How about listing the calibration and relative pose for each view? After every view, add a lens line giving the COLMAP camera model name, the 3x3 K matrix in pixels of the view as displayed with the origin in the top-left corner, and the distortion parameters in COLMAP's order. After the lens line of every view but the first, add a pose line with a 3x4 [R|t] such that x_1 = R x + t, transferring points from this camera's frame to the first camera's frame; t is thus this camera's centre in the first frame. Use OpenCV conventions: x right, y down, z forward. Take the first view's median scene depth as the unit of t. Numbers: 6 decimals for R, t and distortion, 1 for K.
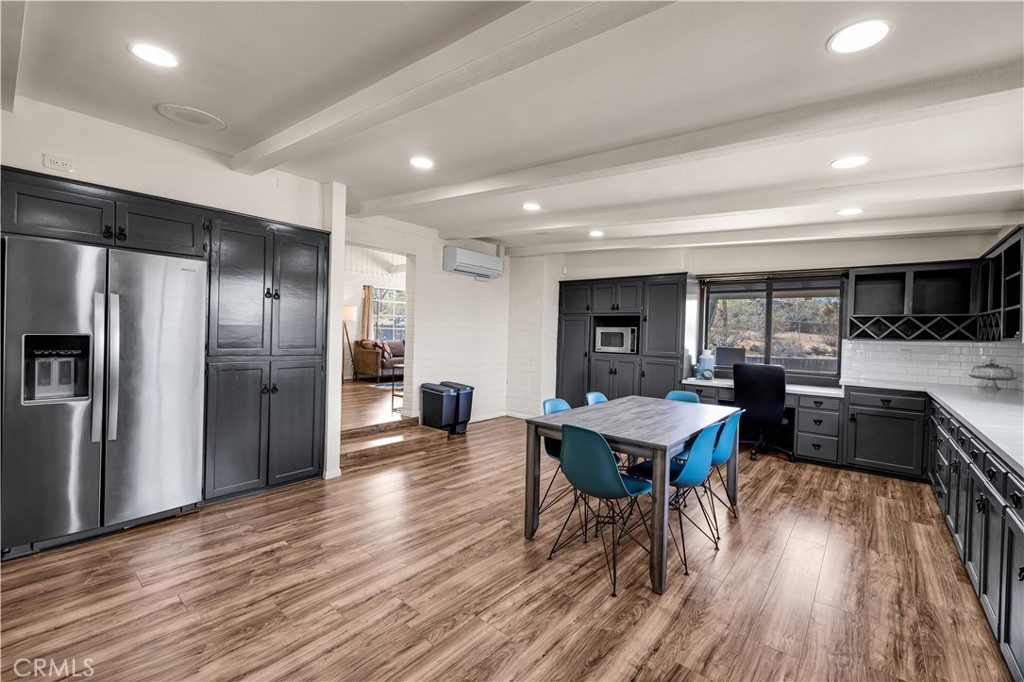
lens RADIAL K [[427.6, 0, 507.2], [0, 427.6, 335.6], [0, 0, 1]] dist [0.002457, -0.000197]
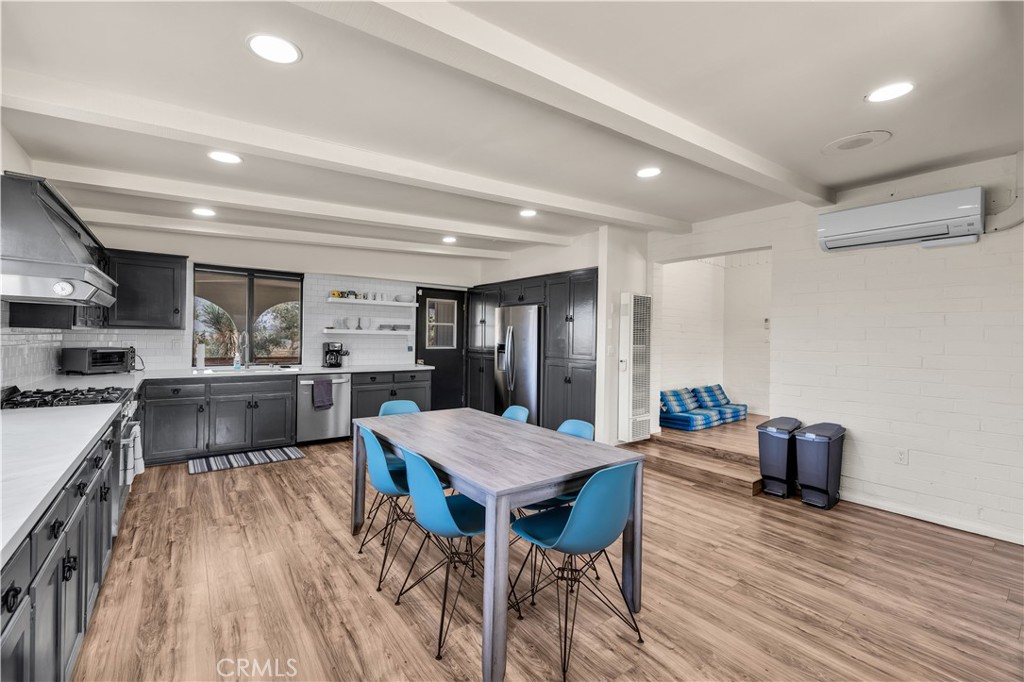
lens RADIAL K [[427.6, 0, 509.3], [0, 427.6, 337.7], [0, 0, 1]] dist [0.002457, -0.000197]
pose [[-0.210007, -0.031861, -0.977181, 0.809594], [-0.031414, 0.999173, -0.025827, 0.013674], [0.977195, 0.025273, -0.210834, 0.901910]]
